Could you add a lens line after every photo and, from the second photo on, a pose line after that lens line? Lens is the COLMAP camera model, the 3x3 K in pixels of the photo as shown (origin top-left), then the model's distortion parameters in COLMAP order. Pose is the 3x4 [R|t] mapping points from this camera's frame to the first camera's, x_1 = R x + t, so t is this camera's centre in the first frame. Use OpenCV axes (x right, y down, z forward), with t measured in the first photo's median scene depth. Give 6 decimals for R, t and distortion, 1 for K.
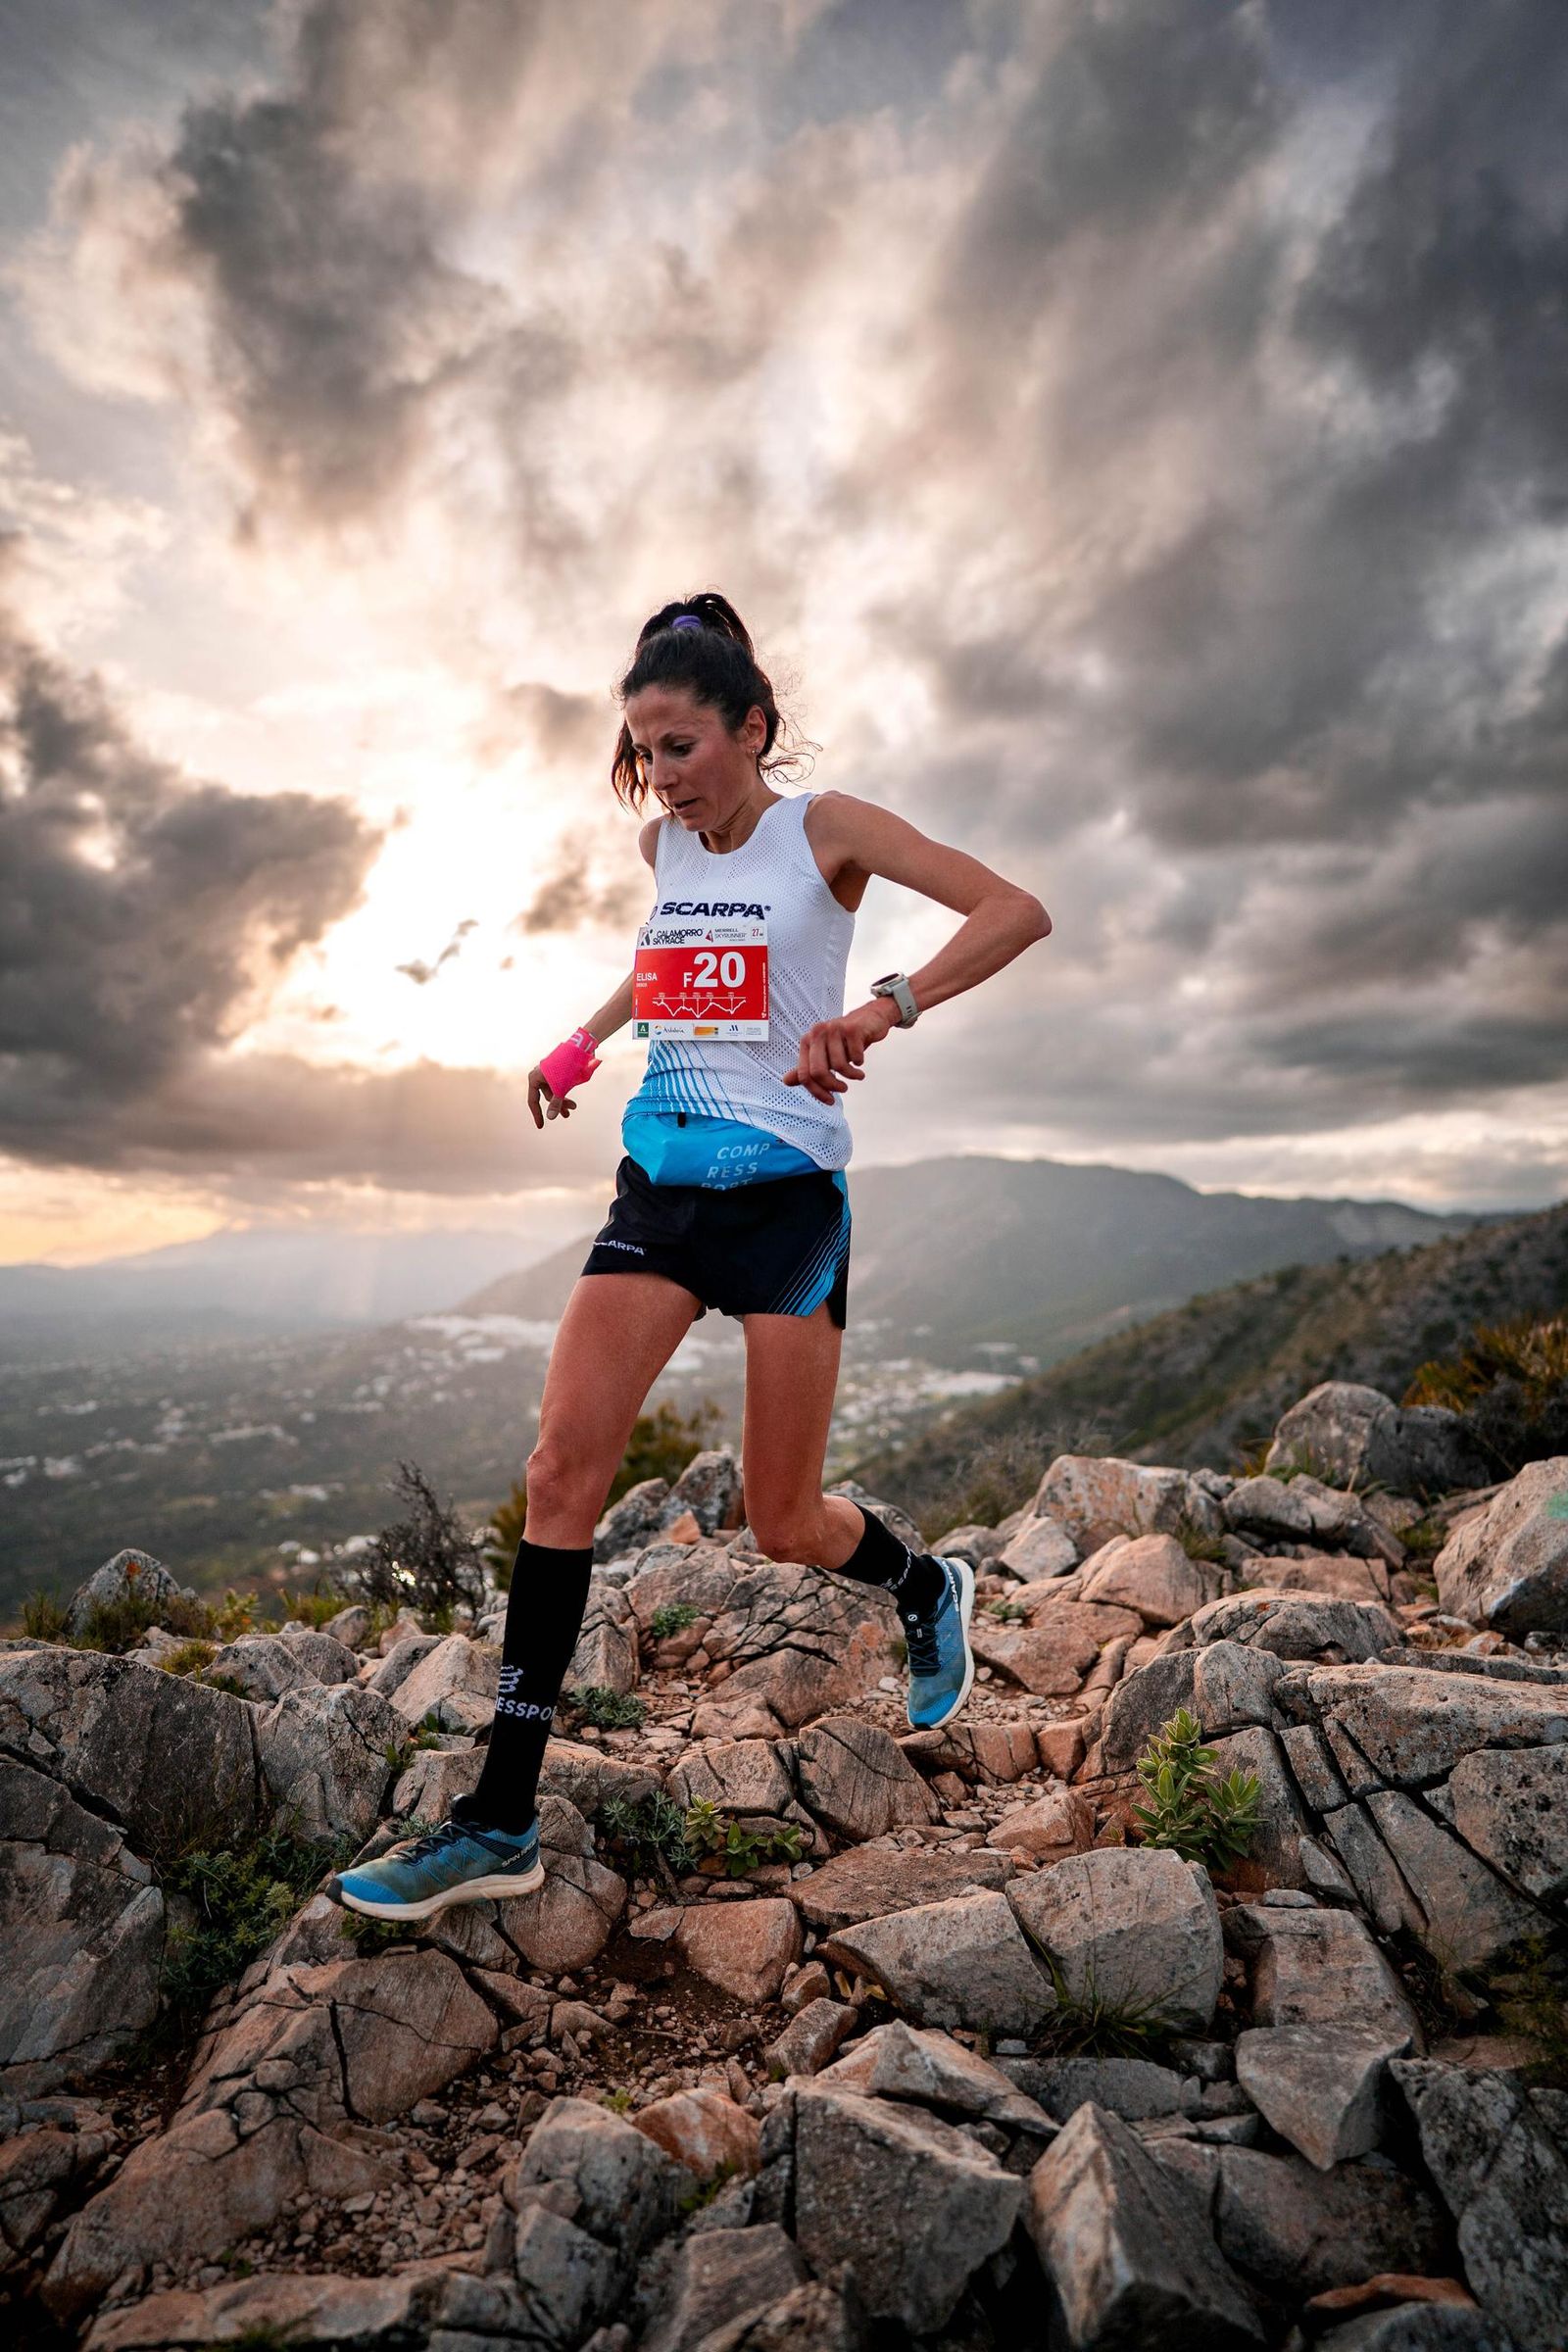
lens RADIAL K [[1389.6, 0, 658.6], [0, 1389.6, 1174.4], [0, 0, 1]] dist [-0.039644, 0.030713]
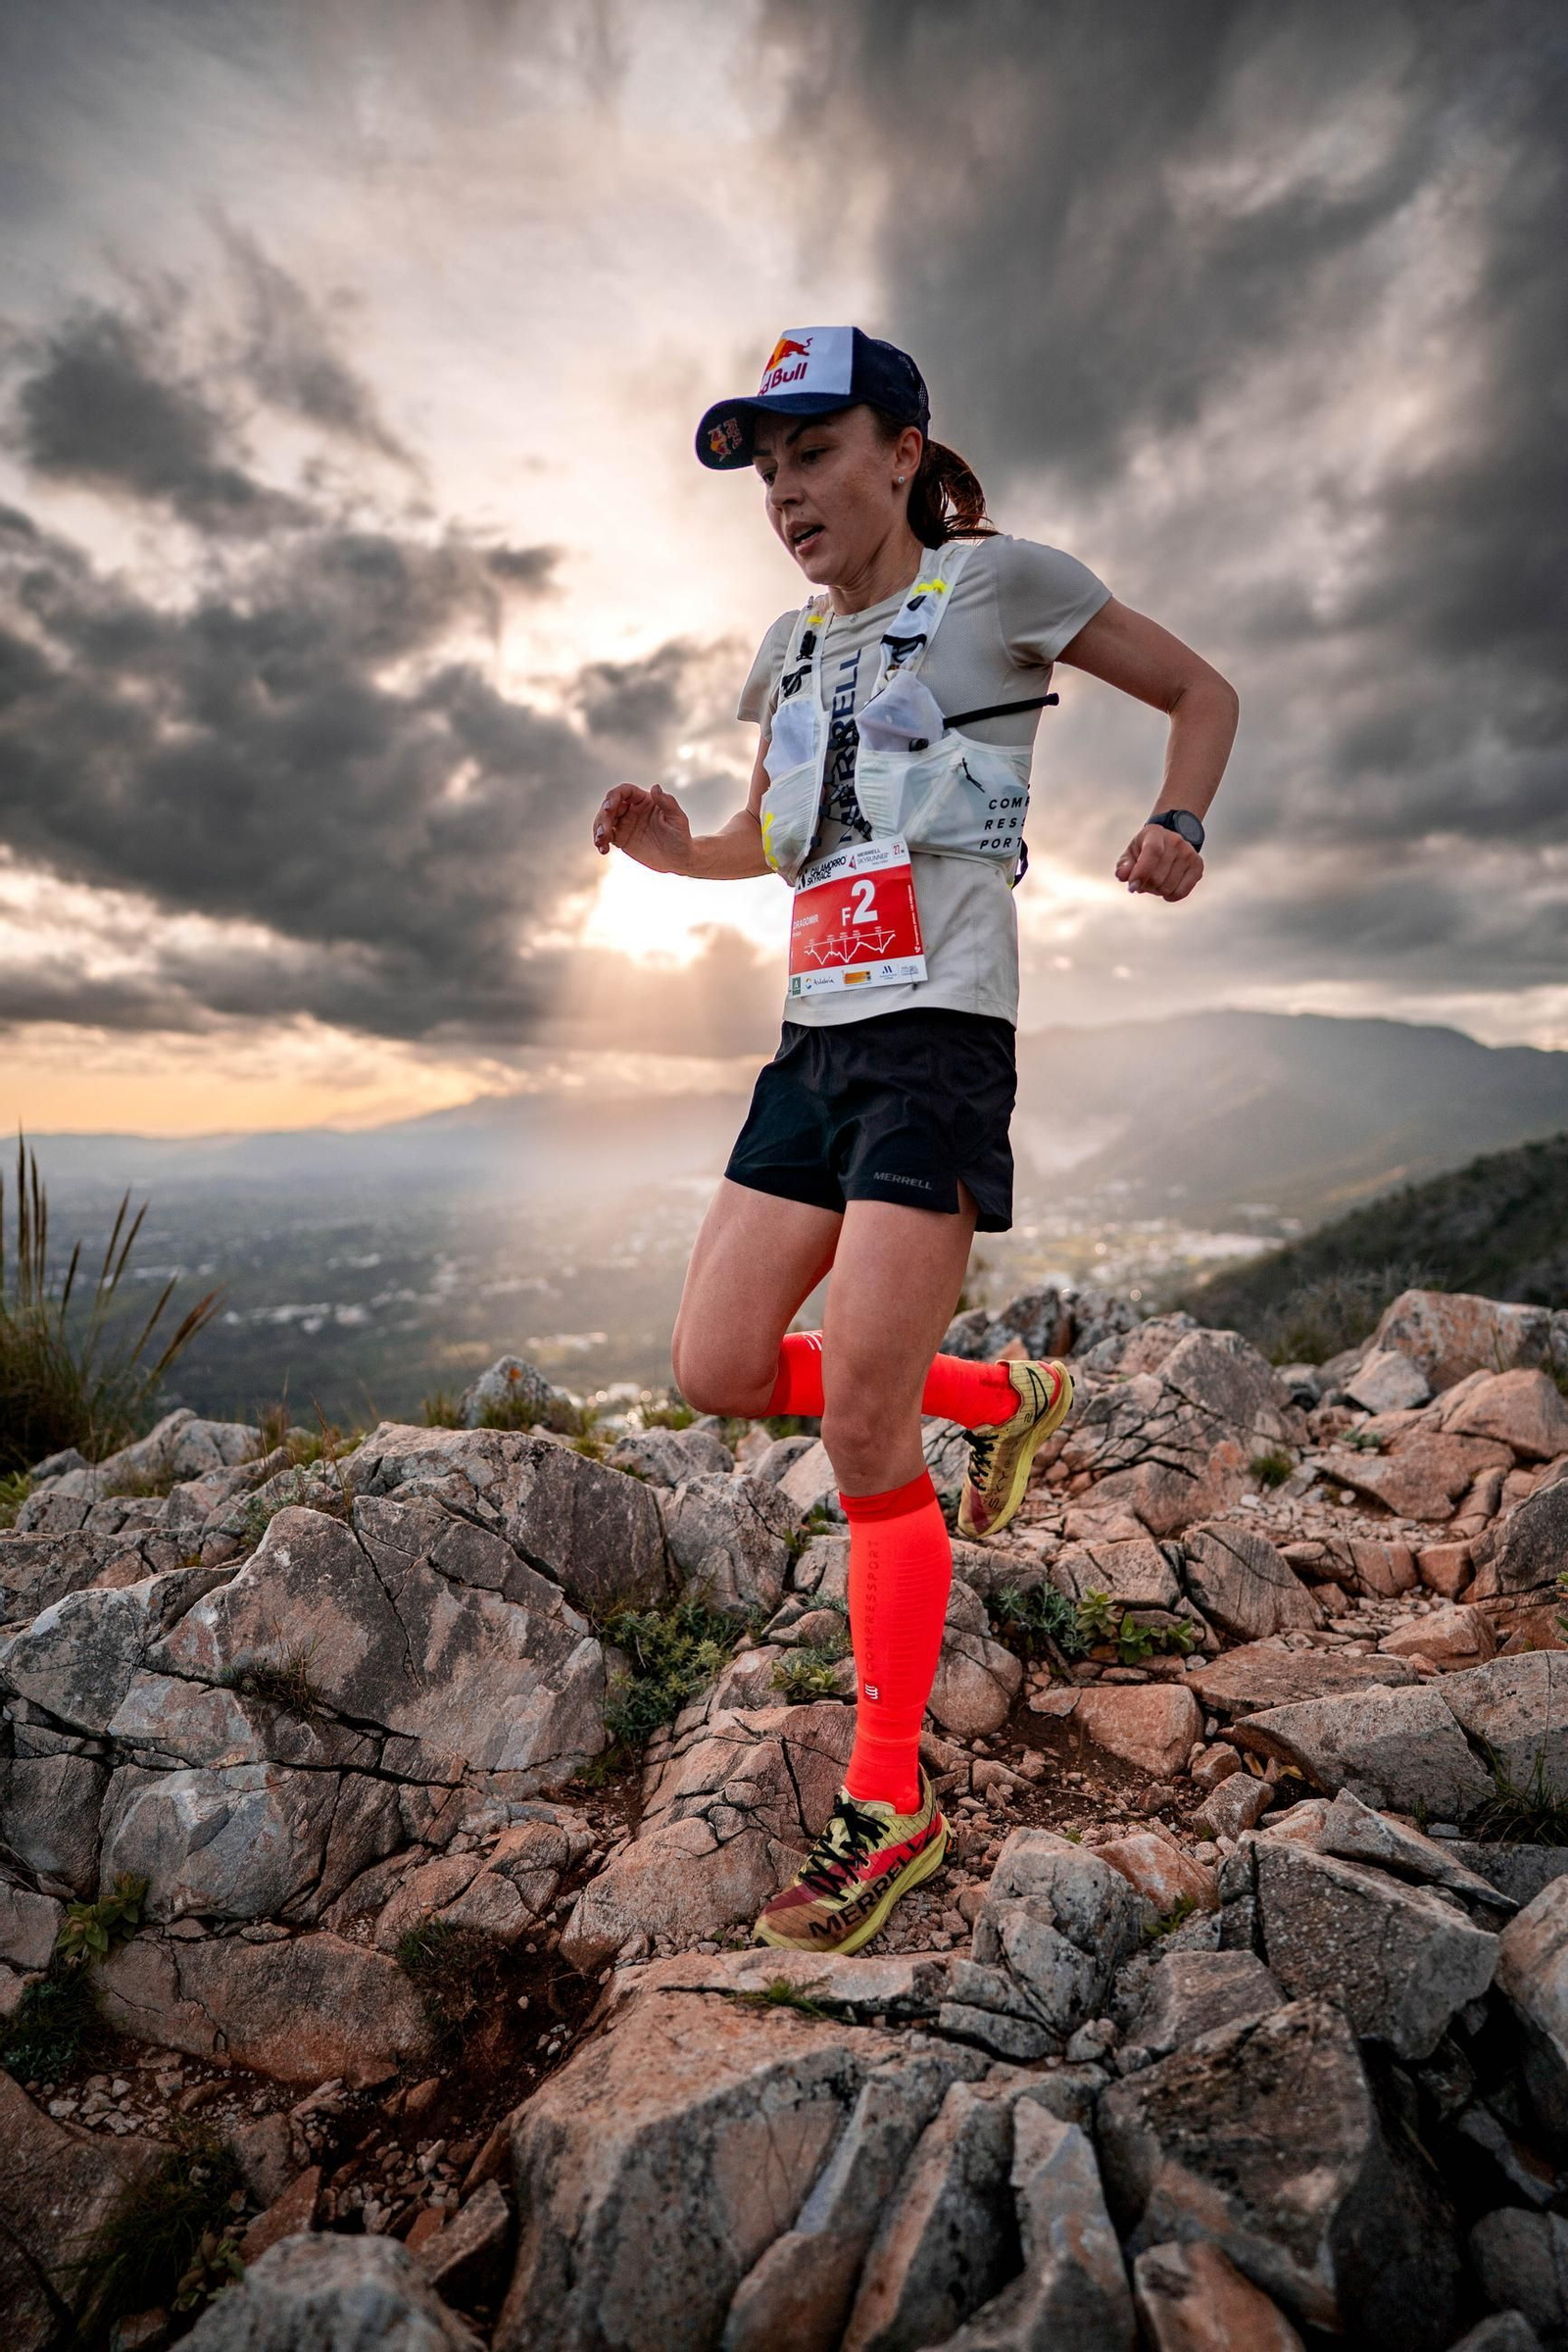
lens RADIAL K [[1368.1, 0, 614.9], [0, 1368.1, 1169.8], [0, 0, 1]] dist [-0.053029, 0.033233]
pose [[0.981940, -0.003587, -0.189158, -0.131972], [0.020570, 0.995918, 0.087892, 0.043784], [0.188071, -0.090195, 0.978005, -0.031899]]
